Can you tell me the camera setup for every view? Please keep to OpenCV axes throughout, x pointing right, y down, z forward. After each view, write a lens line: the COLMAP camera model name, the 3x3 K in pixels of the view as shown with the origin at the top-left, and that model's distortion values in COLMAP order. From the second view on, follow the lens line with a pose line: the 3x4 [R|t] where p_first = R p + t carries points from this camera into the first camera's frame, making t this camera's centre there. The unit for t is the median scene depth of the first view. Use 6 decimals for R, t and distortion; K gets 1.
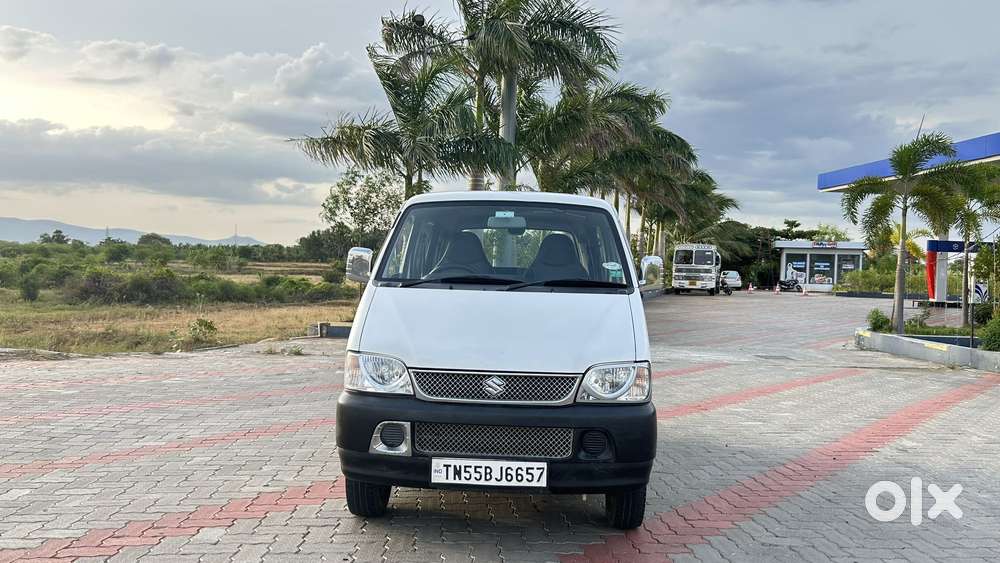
lens RADIAL K [[756.6, 0, 499.5], [0, 756.6, 287.5], [0, 0, 1]] dist [0.058632, -0.059581]
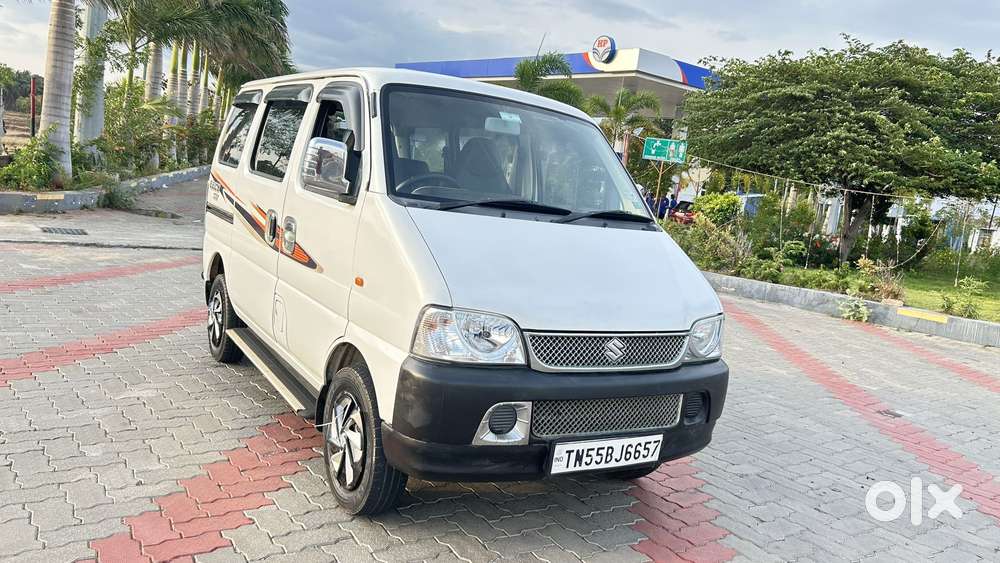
lens RADIAL K [[759.8, 0, 504.7], [0, 759.8, 275.4], [0, 0, 1]] dist [0.019799, -0.003105]
pose [[0.823069, 0.004309, 0.567925, -0.398168], [-0.089686, 0.988411, 0.122478, -0.027080], [-0.560816, -0.151743, 0.813916, 0.286445]]
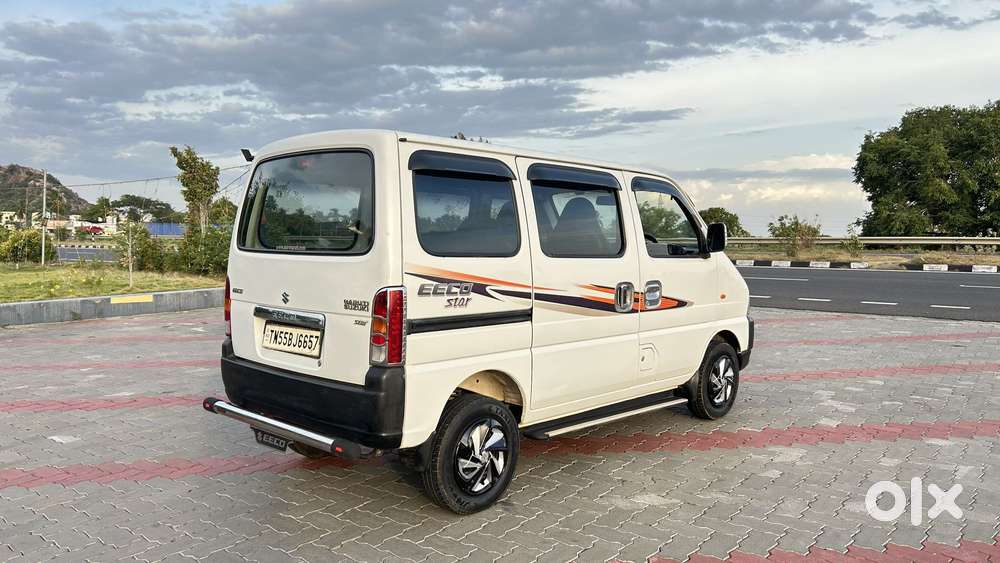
lens RADIAL K [[756.6, 0, 499.5], [0, 756.6, 287.5], [0, 0, 1]] dist [0.058632, -0.059581]
pose [[-0.749970, -0.080571, 0.656546, -0.642546], [-0.018233, 0.994695, 0.101241, -0.060487], [-0.661220, 0.063957, -0.747461, 1.895277]]
